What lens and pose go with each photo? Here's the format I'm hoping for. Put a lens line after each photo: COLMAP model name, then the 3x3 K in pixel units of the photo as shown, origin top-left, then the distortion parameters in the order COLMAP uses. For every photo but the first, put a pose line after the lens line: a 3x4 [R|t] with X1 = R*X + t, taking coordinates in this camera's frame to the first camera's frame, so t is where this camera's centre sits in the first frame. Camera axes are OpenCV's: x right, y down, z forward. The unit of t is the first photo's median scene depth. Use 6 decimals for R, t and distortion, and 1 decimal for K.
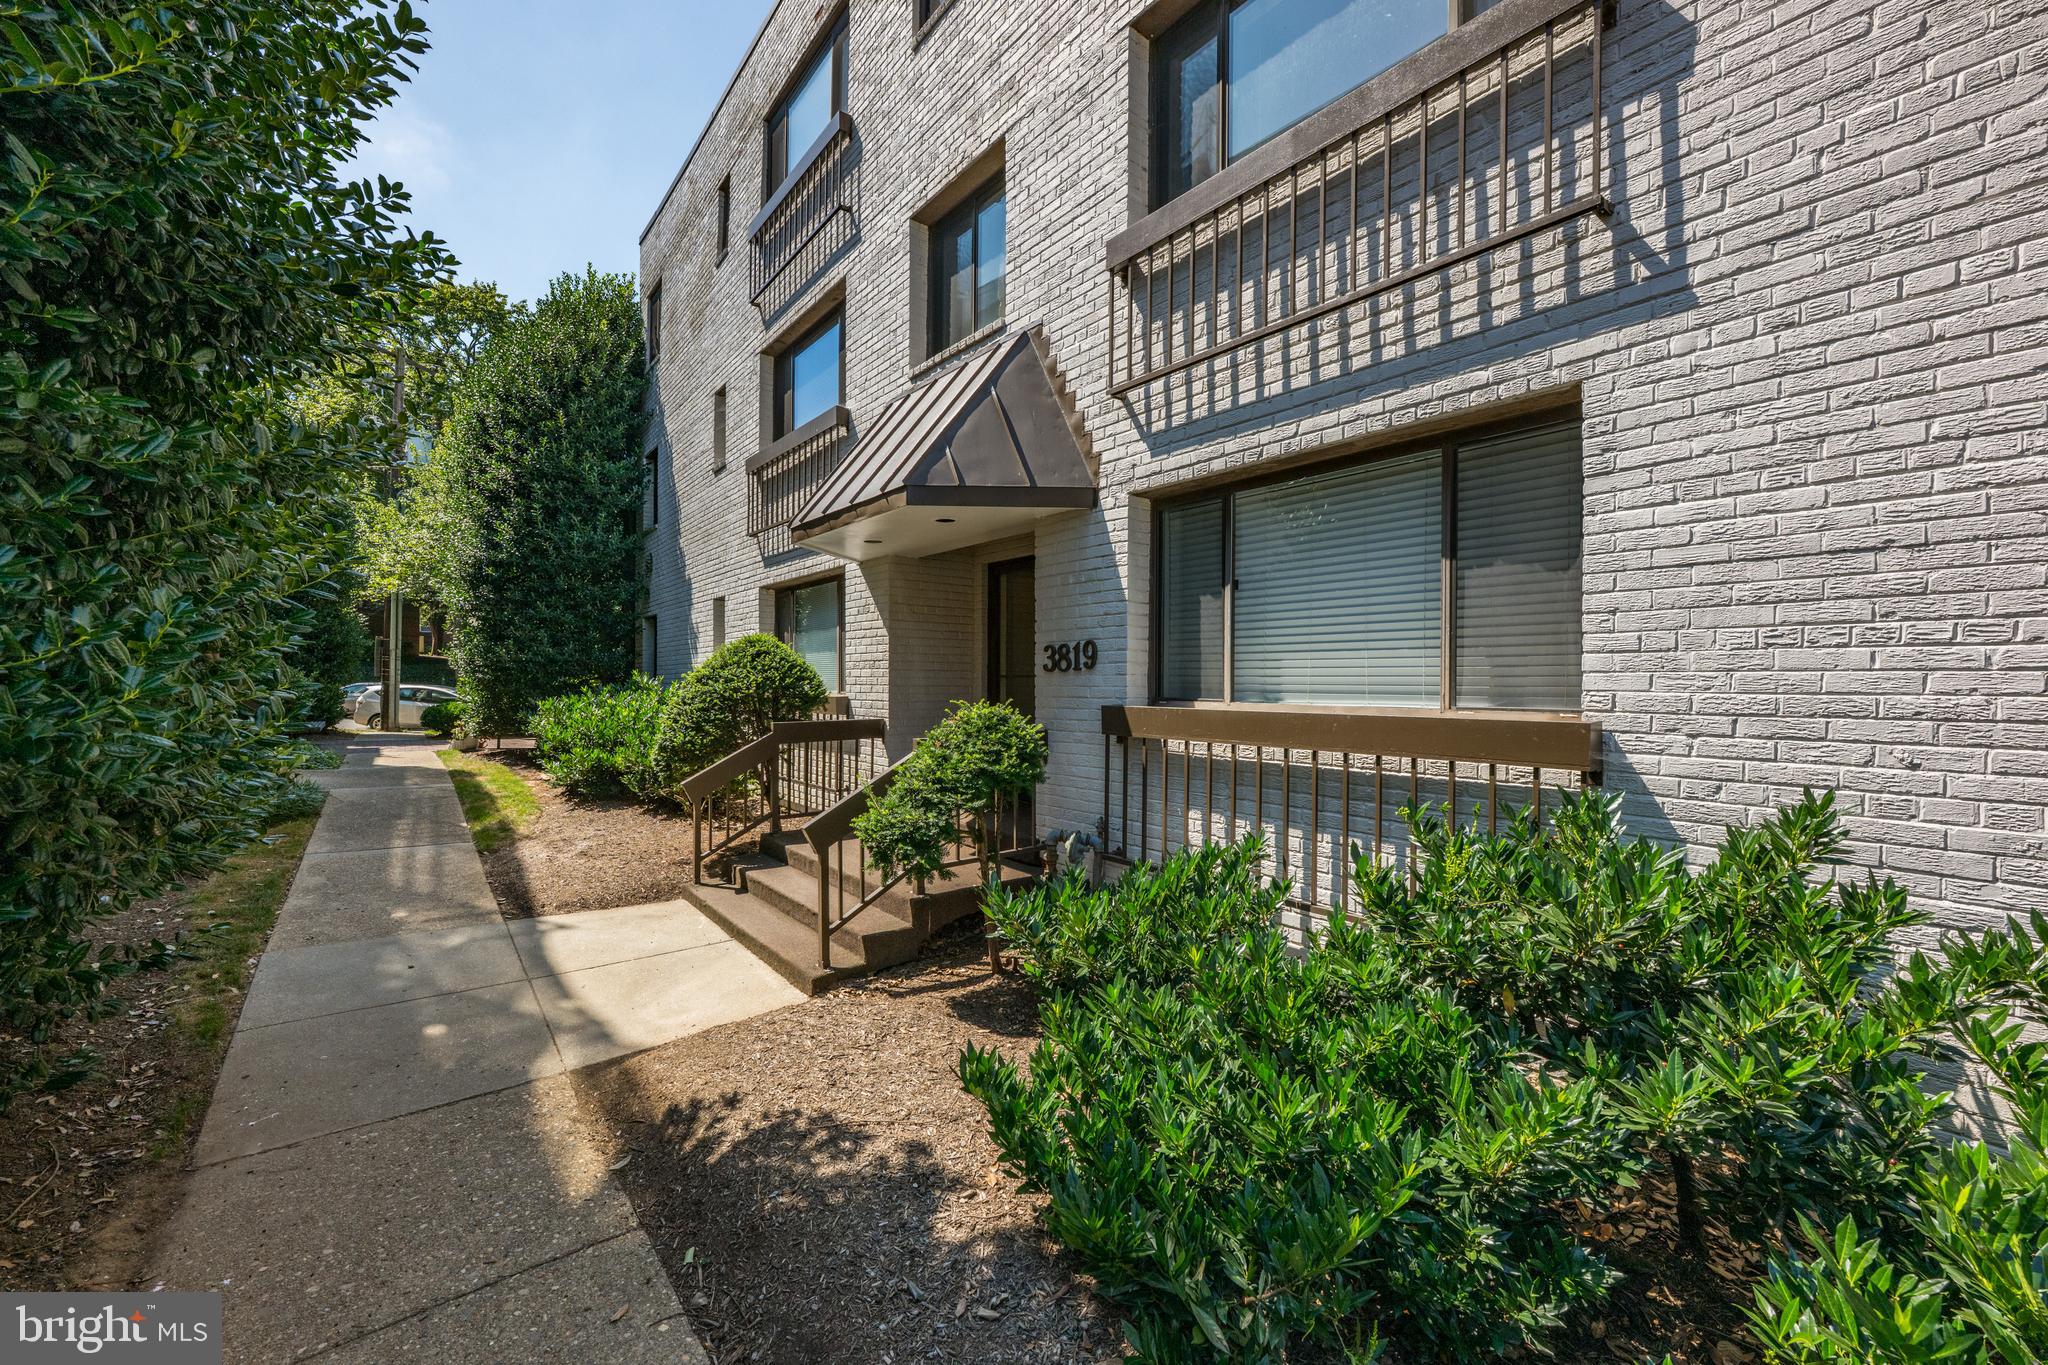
lens RADIAL K [[826.7, 0, 1018.7], [0, 826.7, 671.0], [0, 0, 1]] dist [0.001773, 0.000188]
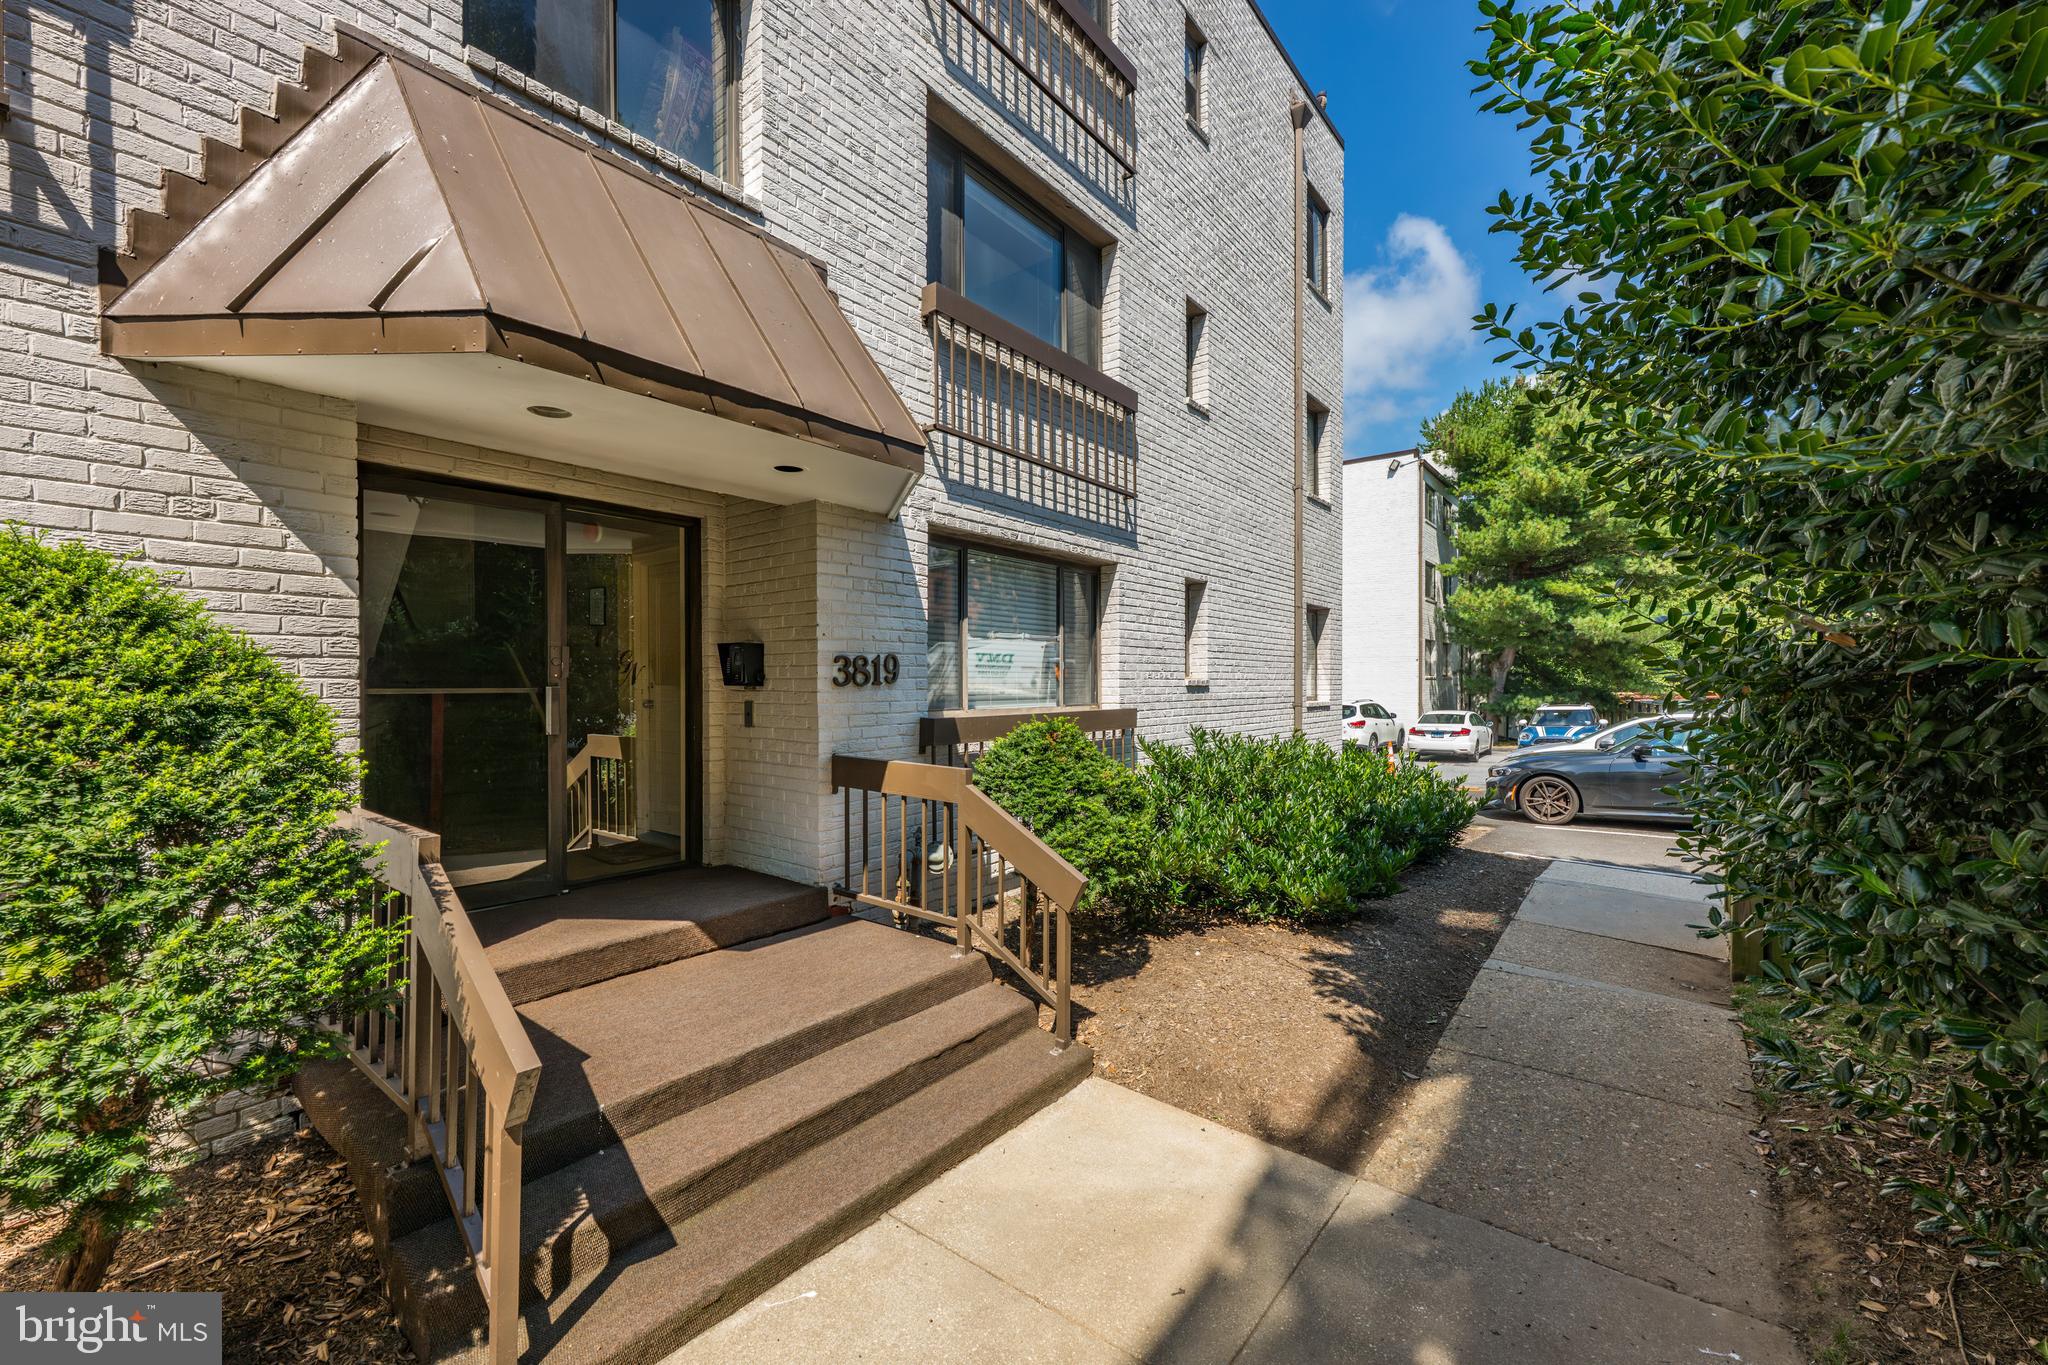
lens RADIAL K [[807.6, 0, 1022.0], [0, 807.6, 722.6], [0, 0, 1]] dist [0.000389, -0.000127]
pose [[-0.228666, -0.012123, 0.973429, -1.104487], [0.022979, 0.999577, 0.017847, 0.037943], [-0.973234, 0.026449, -0.228291, 1.345176]]
